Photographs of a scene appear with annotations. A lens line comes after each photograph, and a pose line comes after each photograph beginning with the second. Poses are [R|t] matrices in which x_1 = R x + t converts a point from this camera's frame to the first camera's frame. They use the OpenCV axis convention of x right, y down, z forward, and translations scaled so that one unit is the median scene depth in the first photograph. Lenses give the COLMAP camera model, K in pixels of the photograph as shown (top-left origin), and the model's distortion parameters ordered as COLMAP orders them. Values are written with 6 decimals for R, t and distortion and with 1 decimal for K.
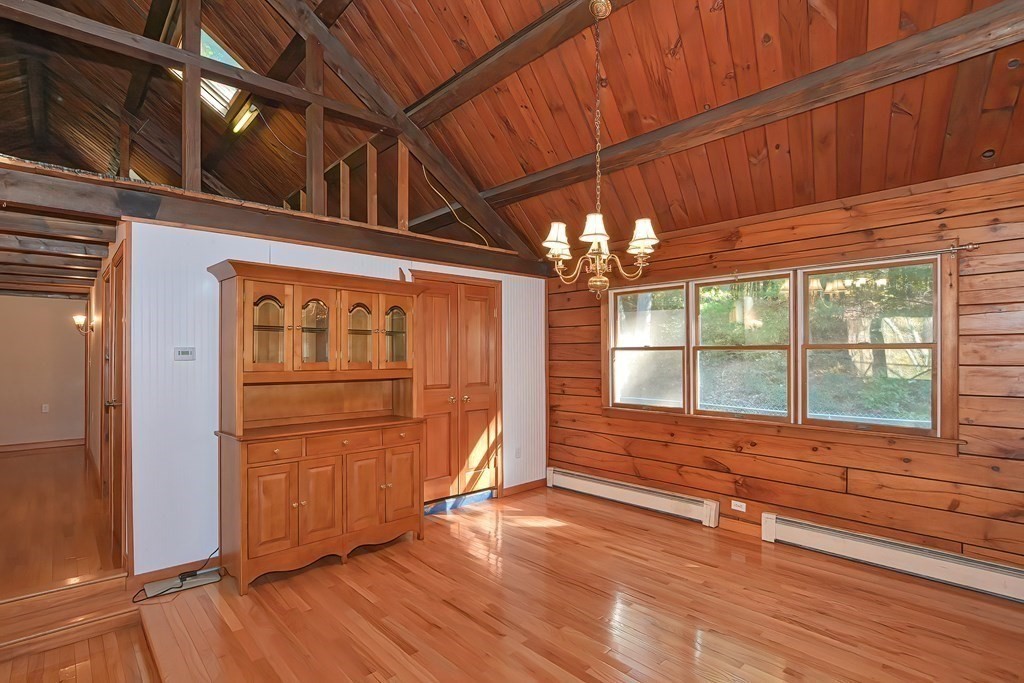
lens RADIAL K [[501.1, 0, 507.1], [0, 501.1, 345.9], [0, 0, 1]] dist [-0.032618, 0.022853]
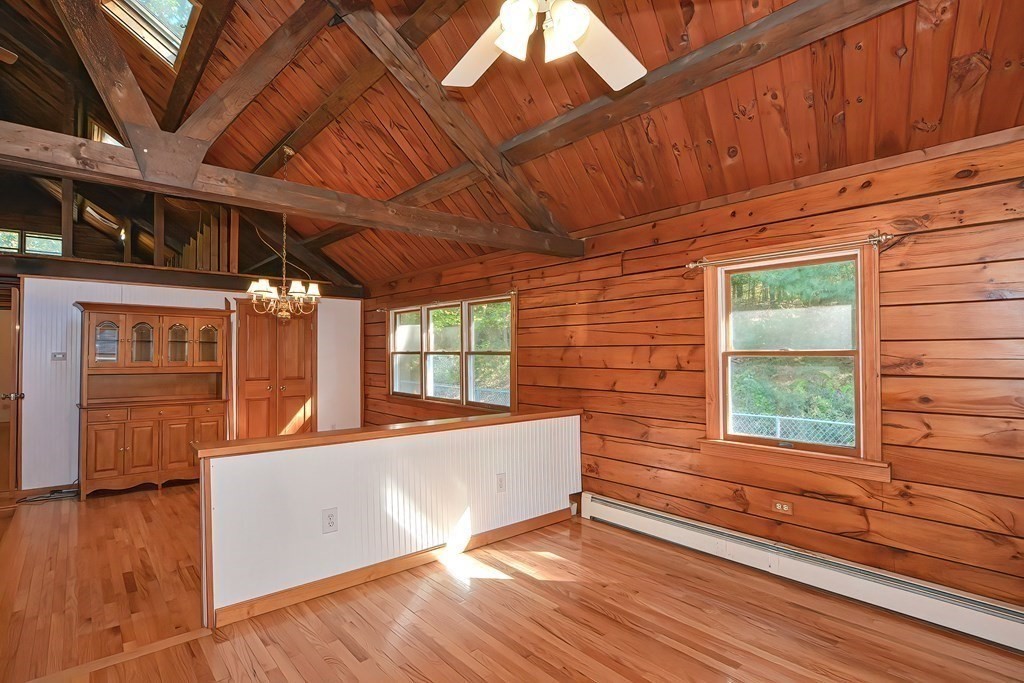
lens RADIAL K [[525.3, 0, 503.2], [0, 525.3, 339.8], [0, 0, 1]] dist [0.018985, 0.000350]
pose [[0.998105, 0.002437, -0.061481, 0.850011], [-0.003009, 0.999953, -0.009207, -0.024889], [0.061456, 0.009375, 0.998066, -0.605873]]
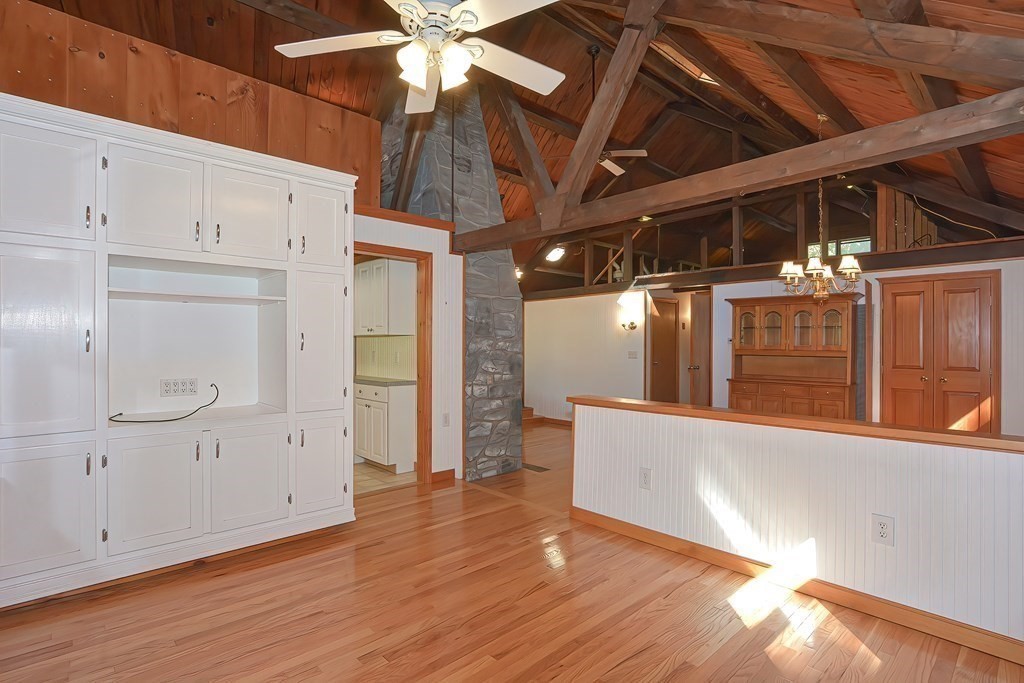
lens RADIAL K [[501.1, 0, 507.1], [0, 501.1, 345.9], [0, 0, 1]] dist [-0.032618, 0.022853]
pose [[-0.010396, 0.010992, -0.999886, 1.452464], [0.012261, 0.999866, 0.010865, 0.003740], [0.999871, -0.012146, -0.010529, 0.009604]]
